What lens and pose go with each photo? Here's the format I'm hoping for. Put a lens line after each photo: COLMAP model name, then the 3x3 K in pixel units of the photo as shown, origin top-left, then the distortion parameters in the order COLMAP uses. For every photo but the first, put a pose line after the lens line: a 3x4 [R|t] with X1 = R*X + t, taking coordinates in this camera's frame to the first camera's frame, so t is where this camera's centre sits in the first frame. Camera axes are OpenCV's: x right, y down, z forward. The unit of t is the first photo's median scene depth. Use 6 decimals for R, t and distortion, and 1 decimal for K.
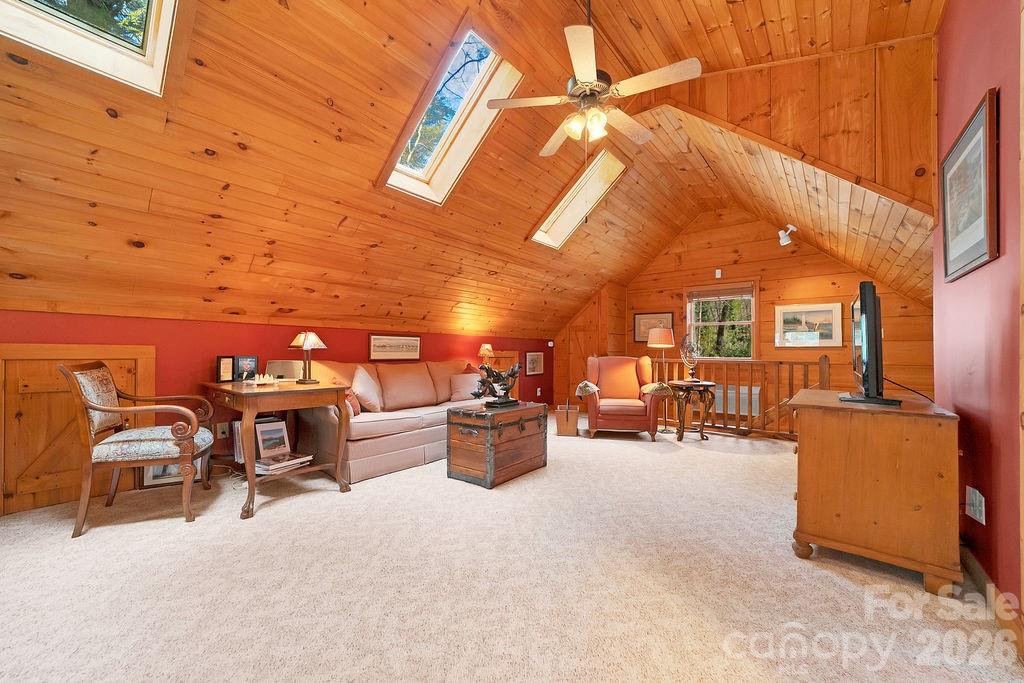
lens RADIAL K [[387.3, 0, 512.0], [0, 387.3, 341.5], [0, 0, 1]] dist [-0.001649, -0.000039]
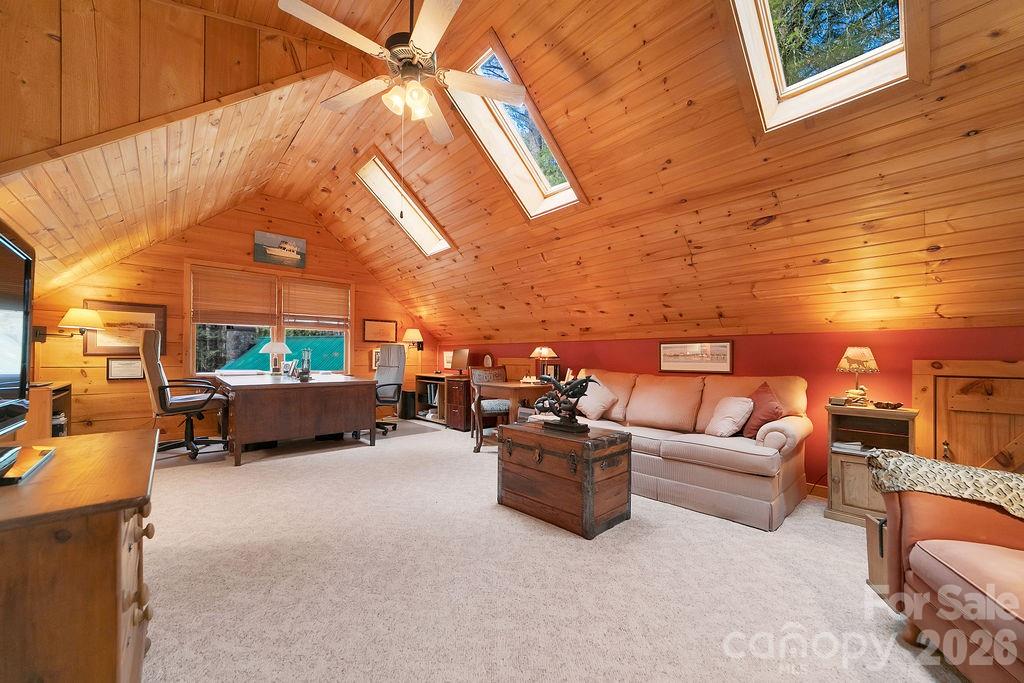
lens RADIAL K [[379.5, 0, 510.0], [0, 379.5, 355.3], [0, 0, 1]] dist [-0.001437, -0.000054]
pose [[-0.131652, -0.015418, -0.991176, 0.776832], [0.021861, 0.999591, -0.018453, 0.026956], [0.991055, -0.024097, -0.131261, 1.021372]]
